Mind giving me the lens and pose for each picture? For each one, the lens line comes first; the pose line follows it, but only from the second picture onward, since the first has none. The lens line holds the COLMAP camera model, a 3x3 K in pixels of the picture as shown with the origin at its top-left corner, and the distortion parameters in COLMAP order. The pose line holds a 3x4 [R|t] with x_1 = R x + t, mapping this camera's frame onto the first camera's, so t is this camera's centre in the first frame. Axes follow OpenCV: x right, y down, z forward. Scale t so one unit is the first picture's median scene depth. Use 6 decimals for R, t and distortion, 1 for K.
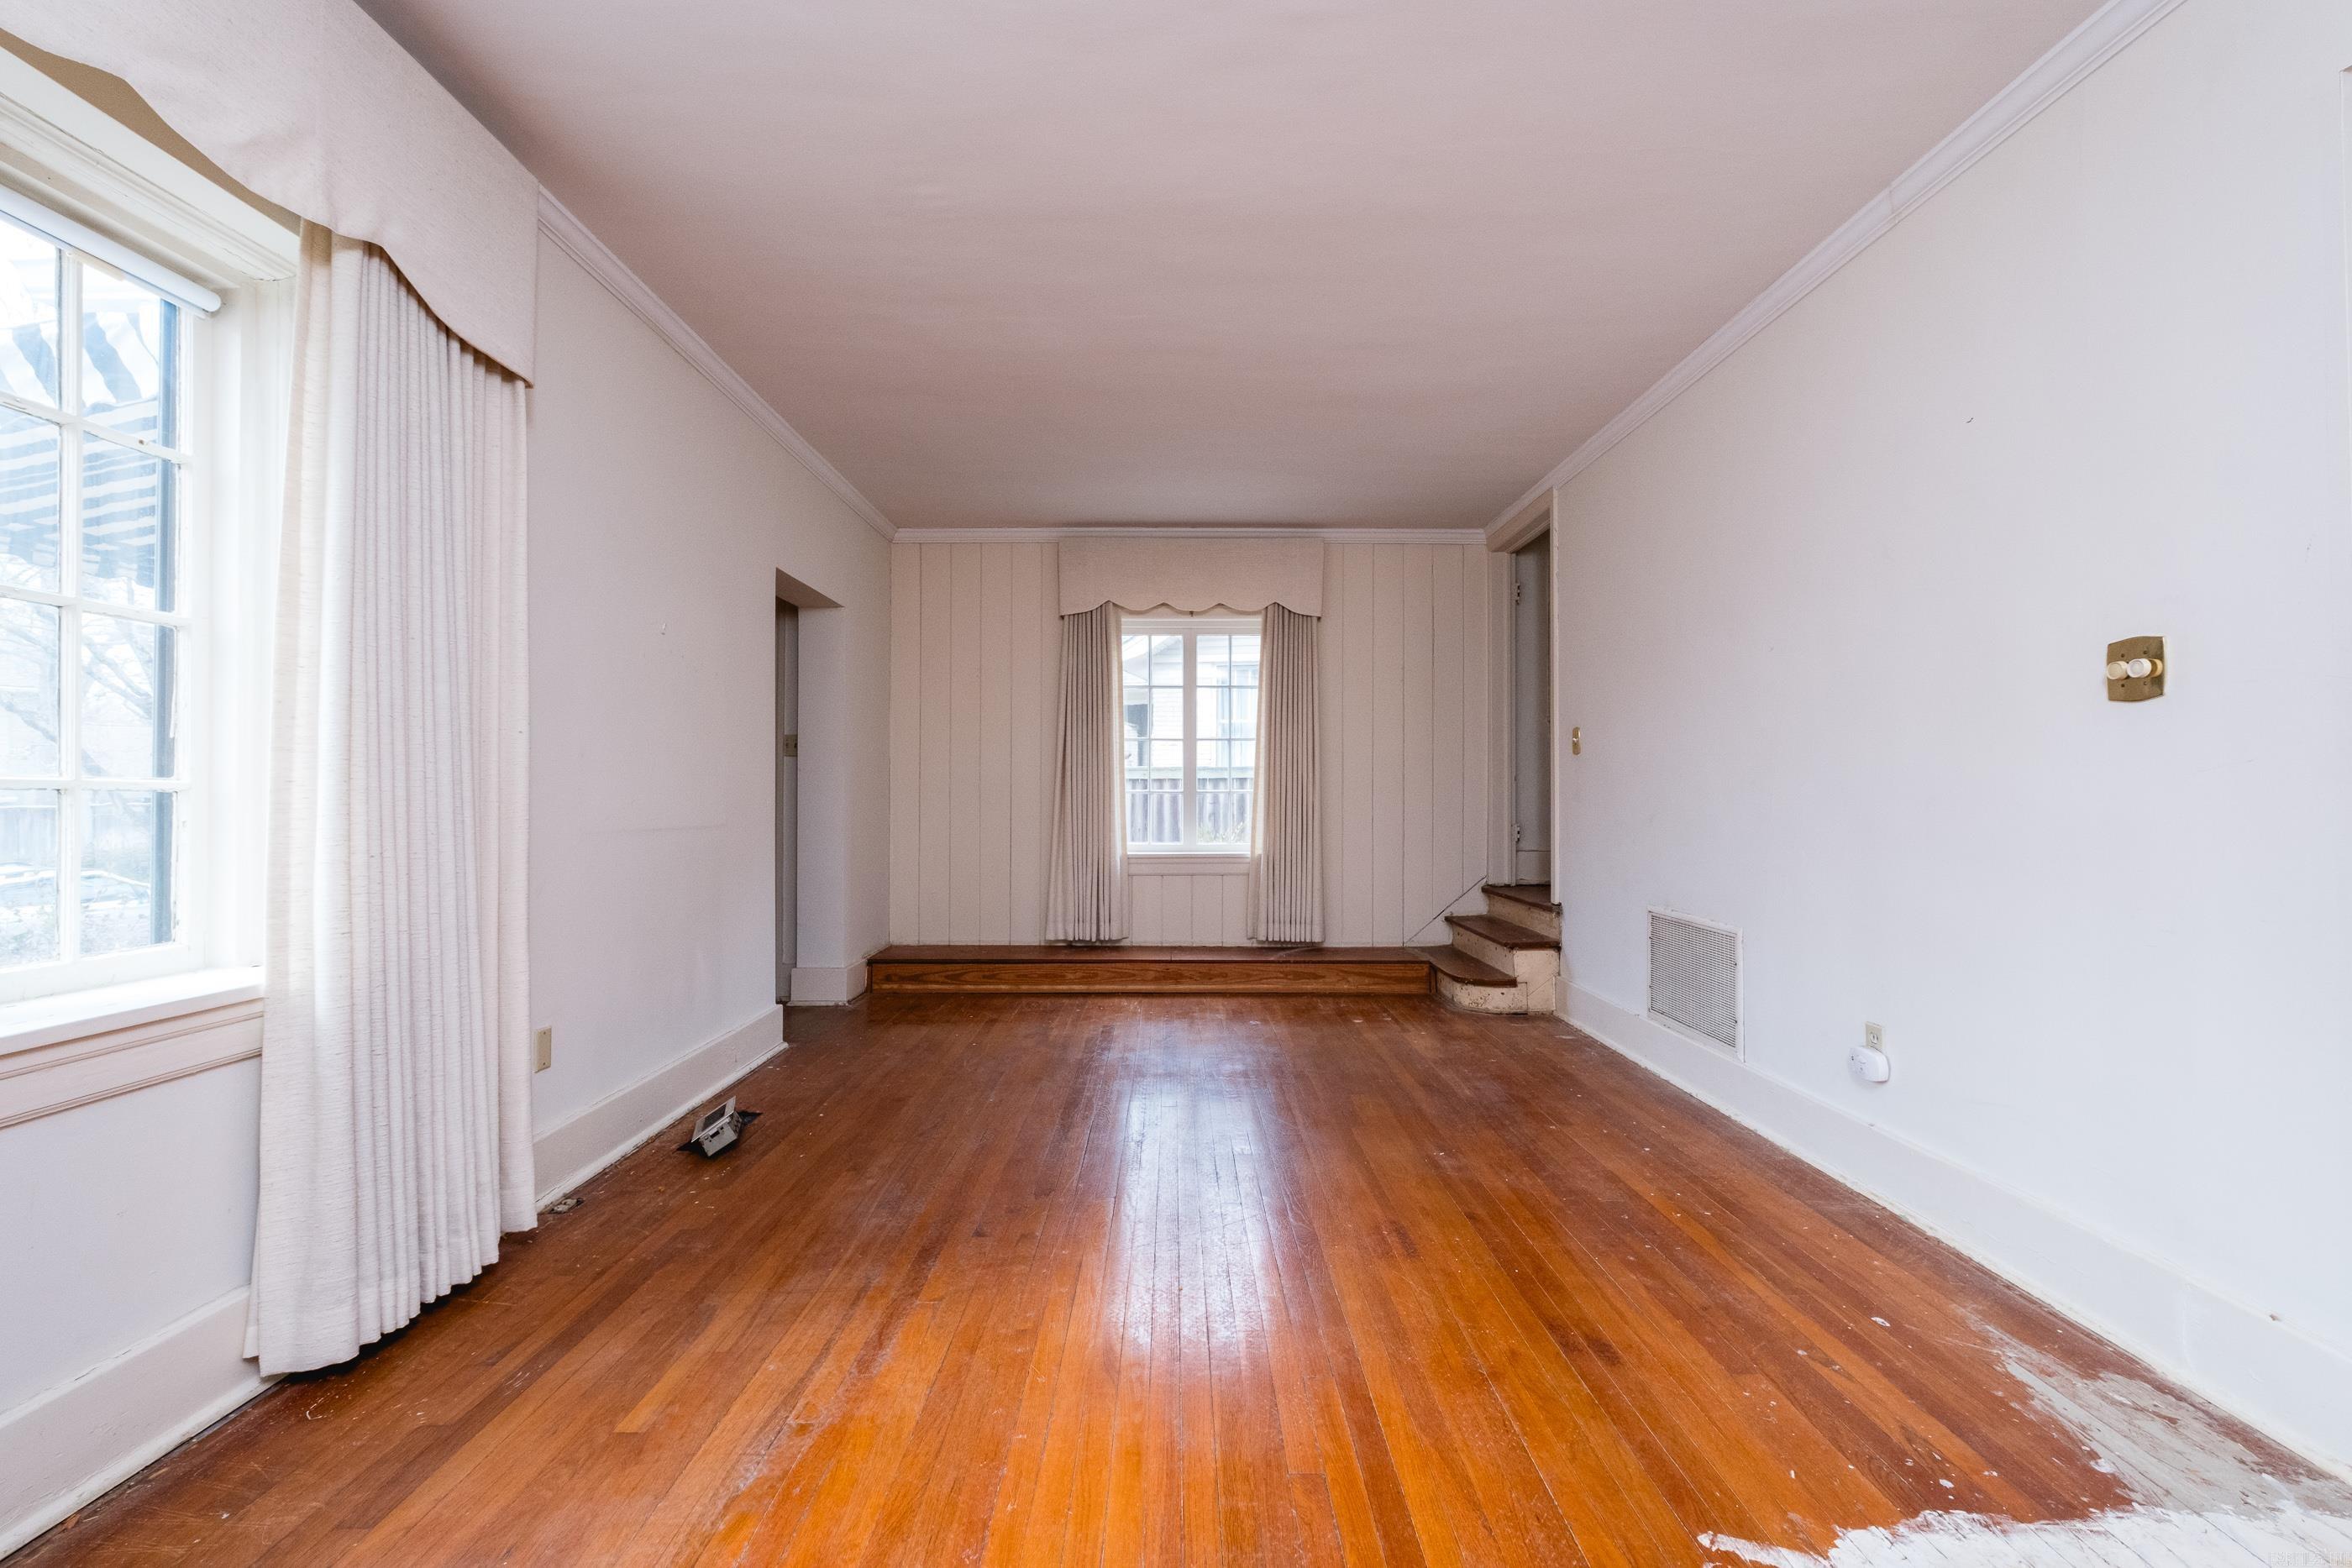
lens RADIAL K [[1026.5, 0, 1191.2], [0, 1026.5, 783.3], [0, 0, 1]] dist [0.008047, -0.004824]
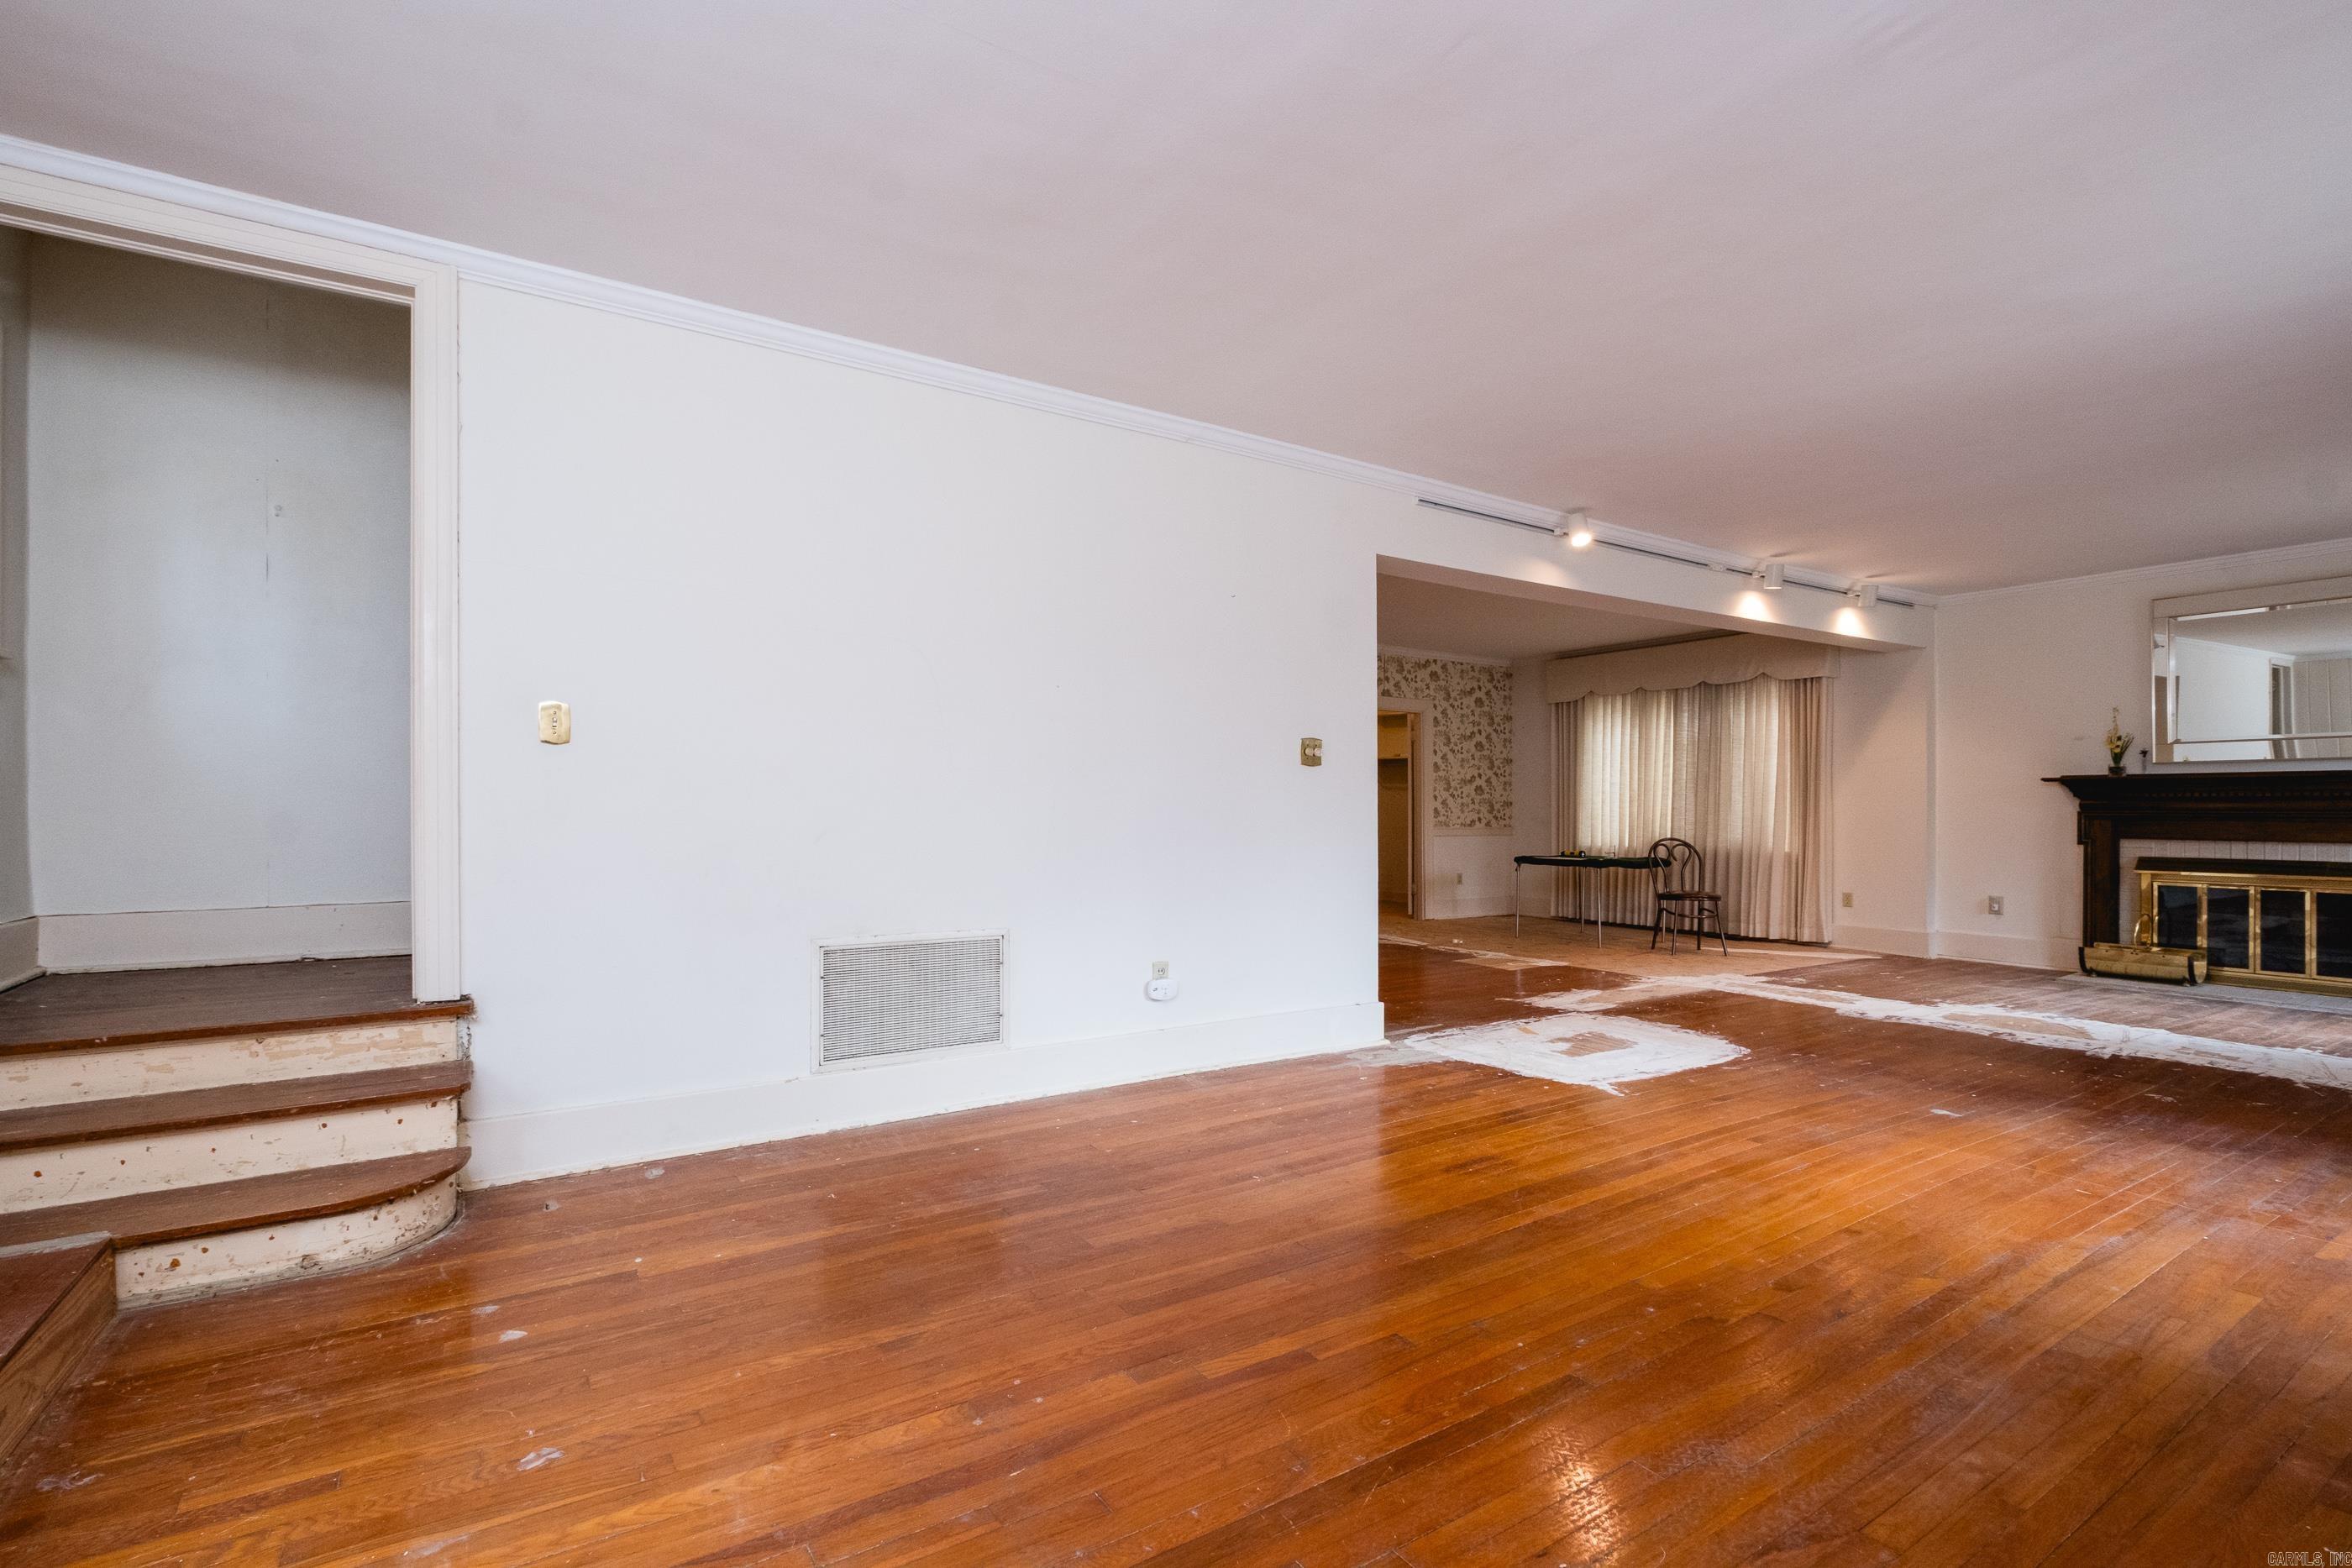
lens RADIAL K [[1026.5, 0, 1147.6], [0, 1026.5, 830.5], [0, 0, 1]] dist [0.008047, -0.004824]
pose [[-0.499354, -0.022786, 0.866098, -0.580424], [-0.011129, 0.999740, 0.019885, 0.018310], [-0.866327, 0.000291, -0.499478, 1.712604]]
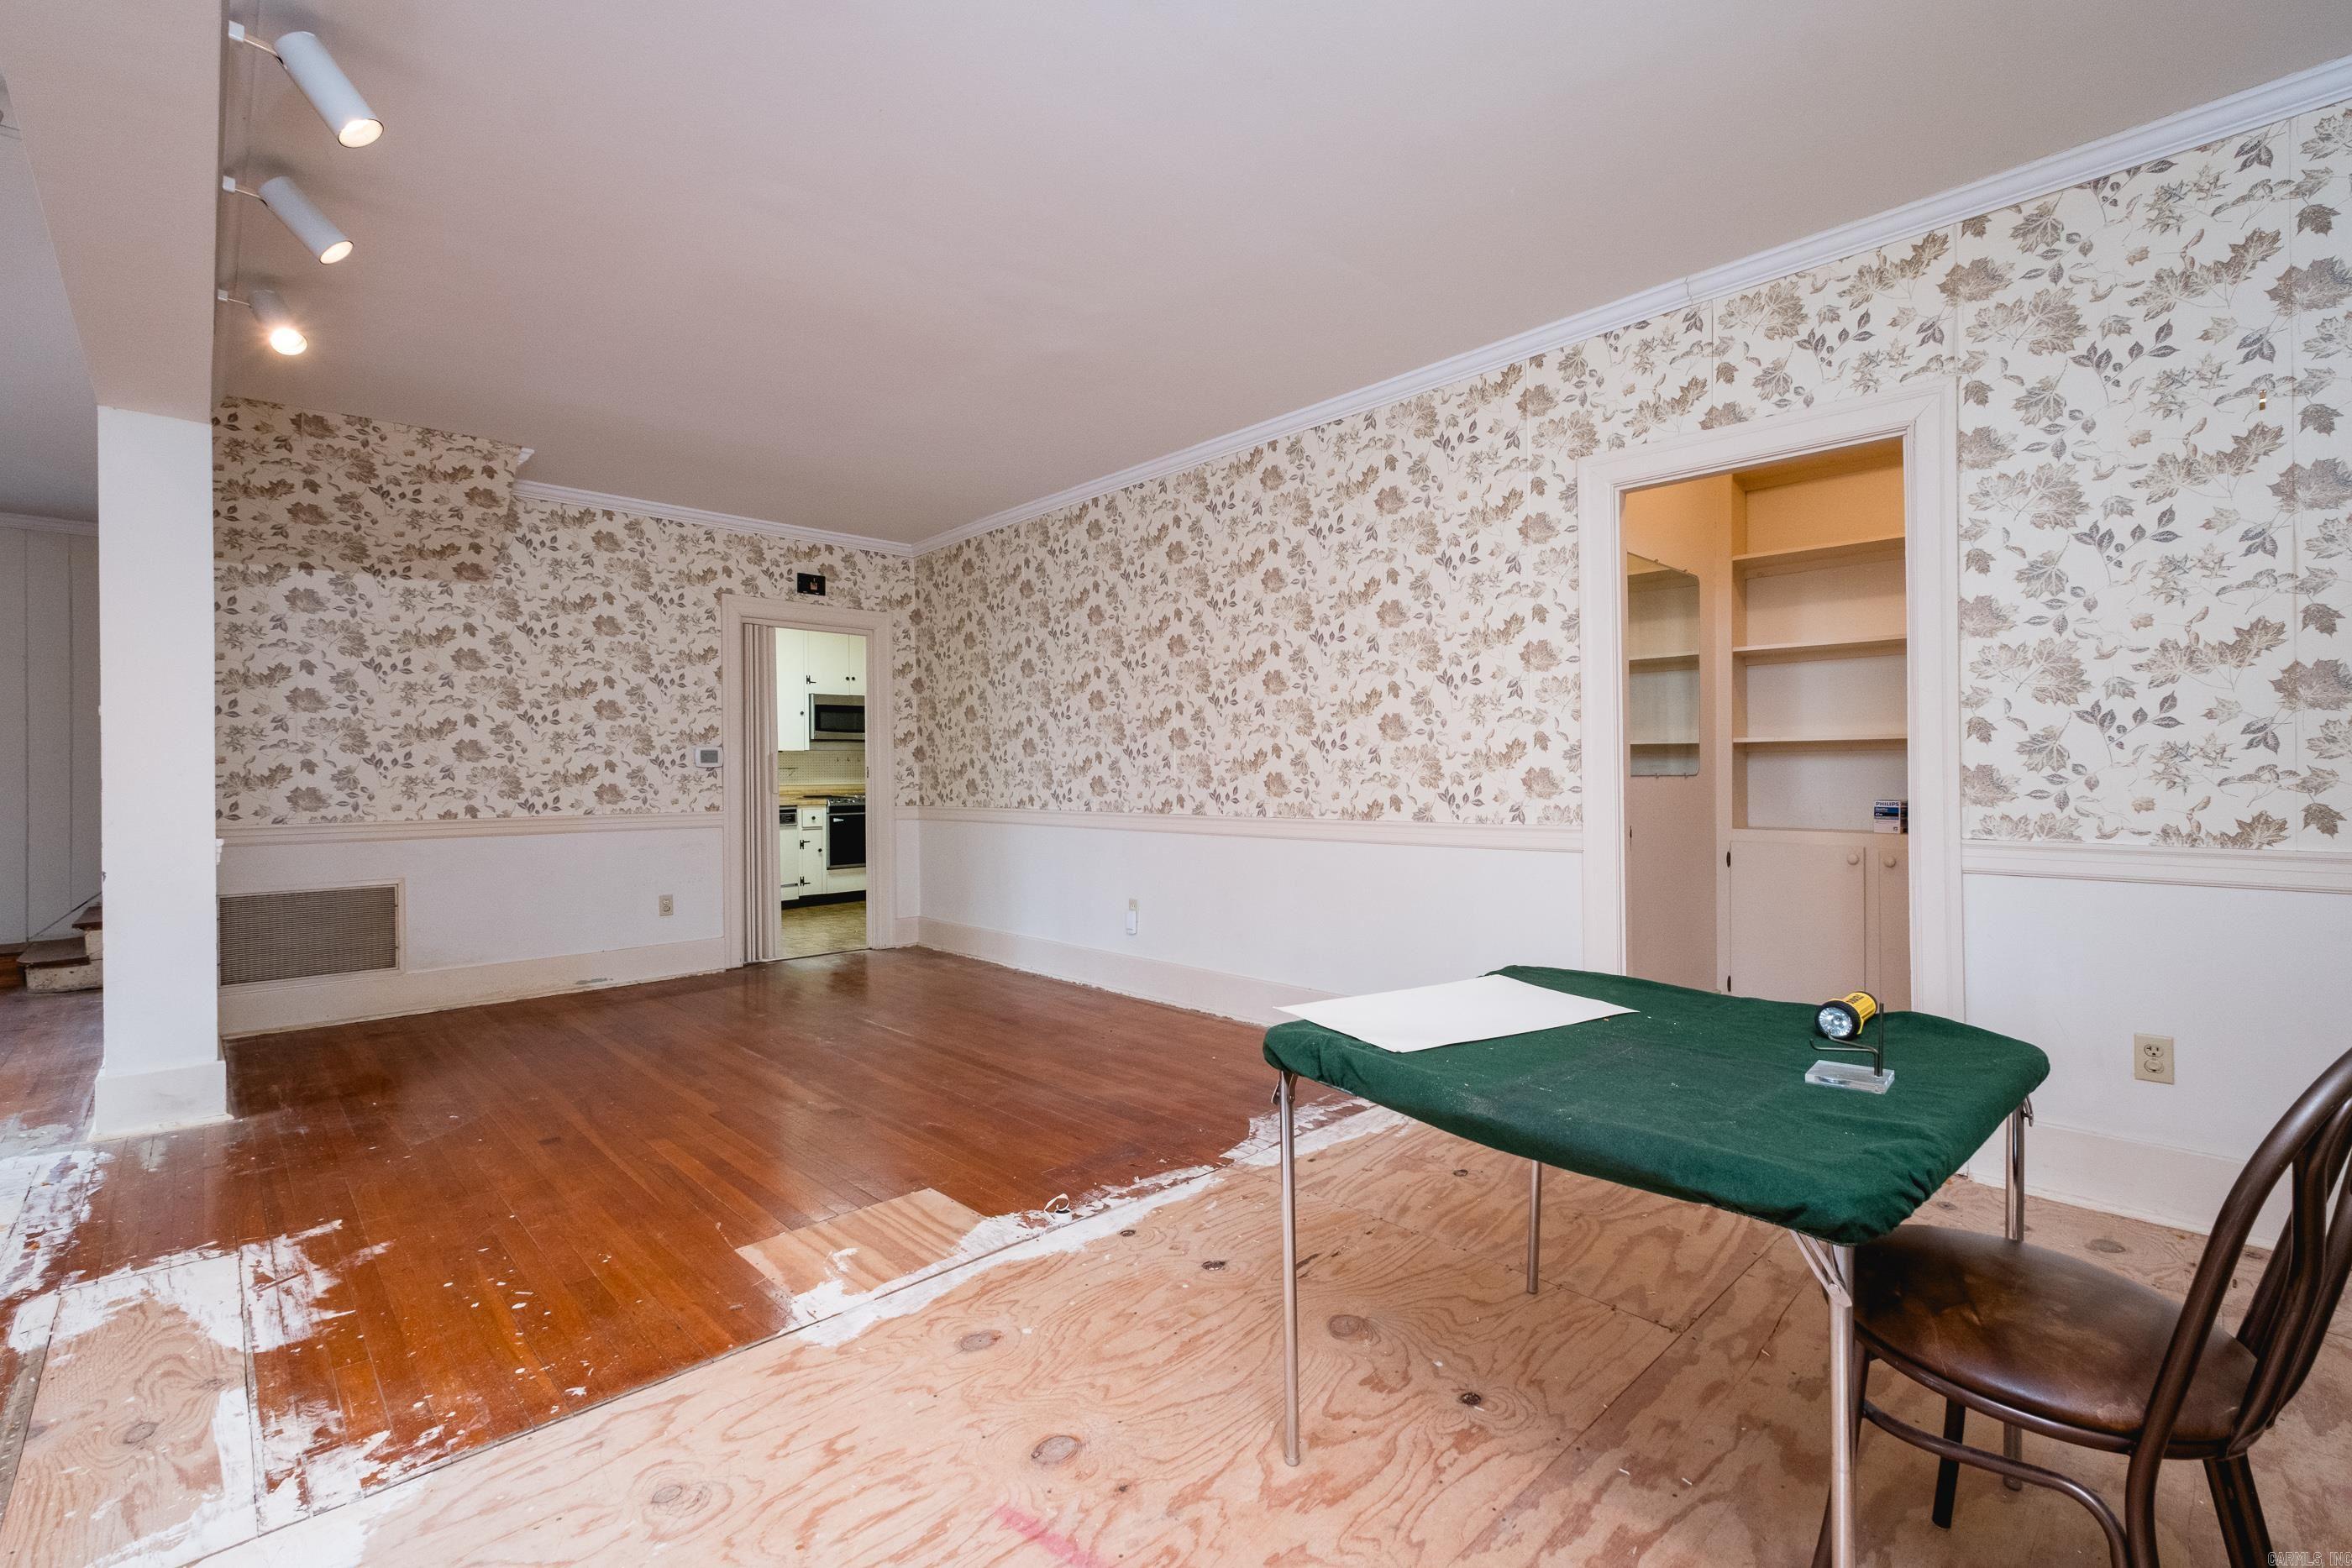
lens RADIAL K [[1026.5, 0, 1185.4], [0, 1026.5, 782.0], [0, 0, 1]] dist [0.008047, -0.004824]
pose [[0.731333, -0.015749, 0.681839, 0.743487], [0.006683, 0.999851, 0.015926, -0.004468], [-0.681988, -0.007090, 0.731329, -1.015676]]
